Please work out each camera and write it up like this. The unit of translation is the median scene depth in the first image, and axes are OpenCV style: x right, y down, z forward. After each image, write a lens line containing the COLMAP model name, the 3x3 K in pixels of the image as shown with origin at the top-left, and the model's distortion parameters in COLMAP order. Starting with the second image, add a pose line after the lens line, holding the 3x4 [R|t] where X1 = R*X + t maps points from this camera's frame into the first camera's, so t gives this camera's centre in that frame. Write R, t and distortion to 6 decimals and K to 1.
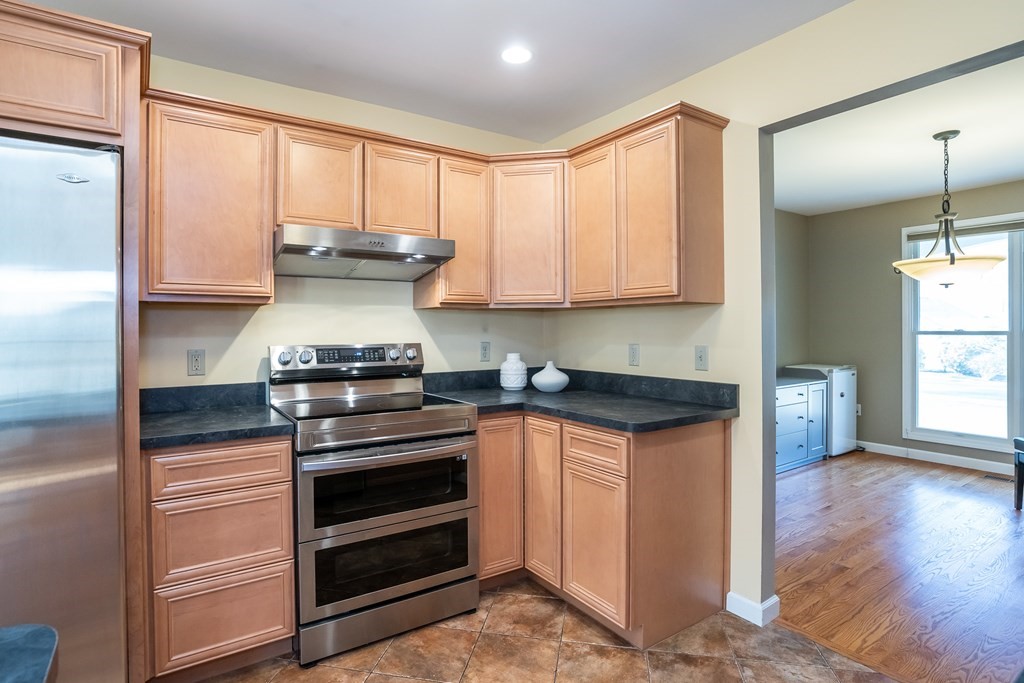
lens RADIAL K [[511.3, 0, 511.3], [0, 511.3, 329.5], [0, 0, 1]] dist [-0.020968, 0.000348]
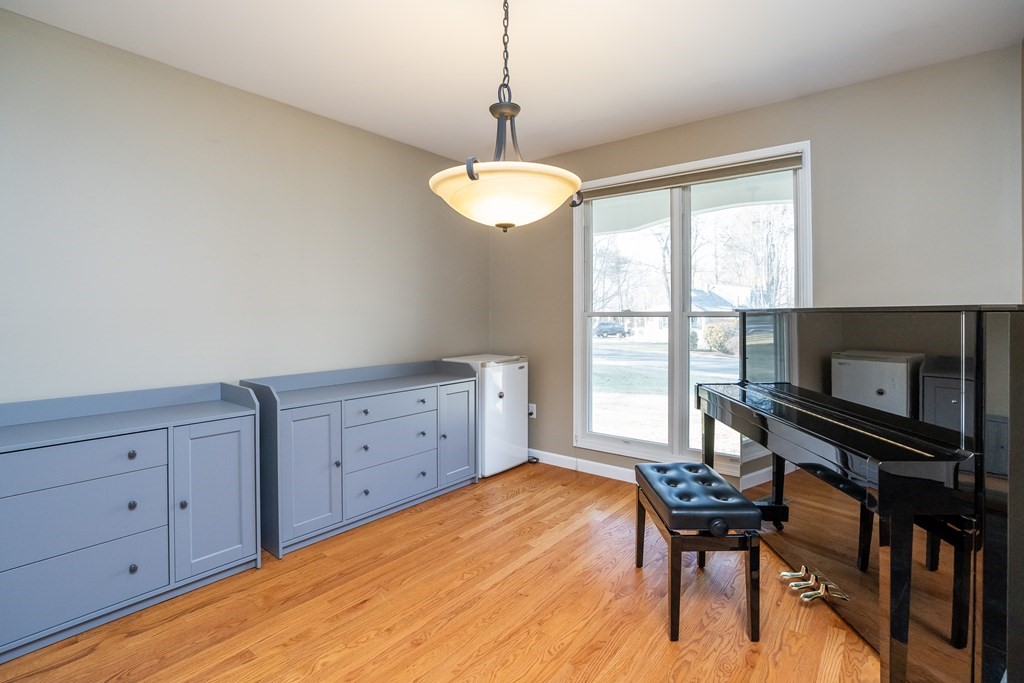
lens RADIAL K [[487.5, 0, 512.4], [0, 487.5, 318.7], [0, 0, 1]] dist [-0.053130, 0.015696]
pose [[0.951804, 0.000291, 0.306706, 0.454080], [-0.001749, 0.999988, 0.004477, 0.010143], [-0.306701, -0.004797, 0.951794, 0.301820]]
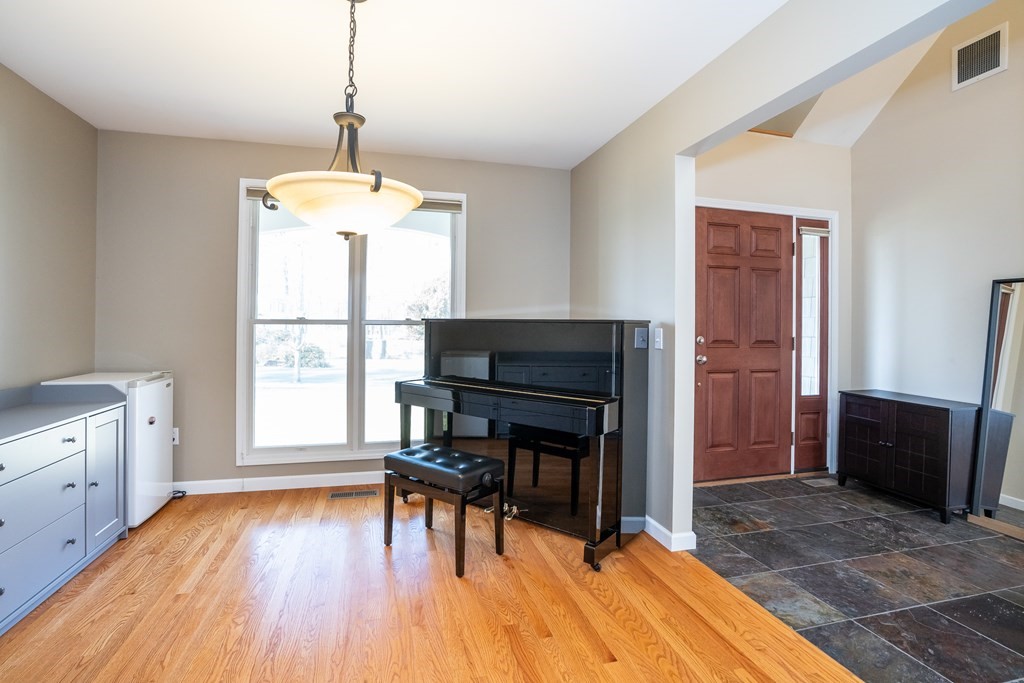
lens RADIAL K [[487.5, 0, 512.4], [0, 487.5, 318.7], [0, 0, 1]] dist [-0.053130, 0.015696]
pose [[0.323347, 0.016093, 0.946144, 0.252105], [-0.006297, 0.999870, -0.014855, 0.010483], [-0.946259, -0.001155, 0.323406, 0.405557]]
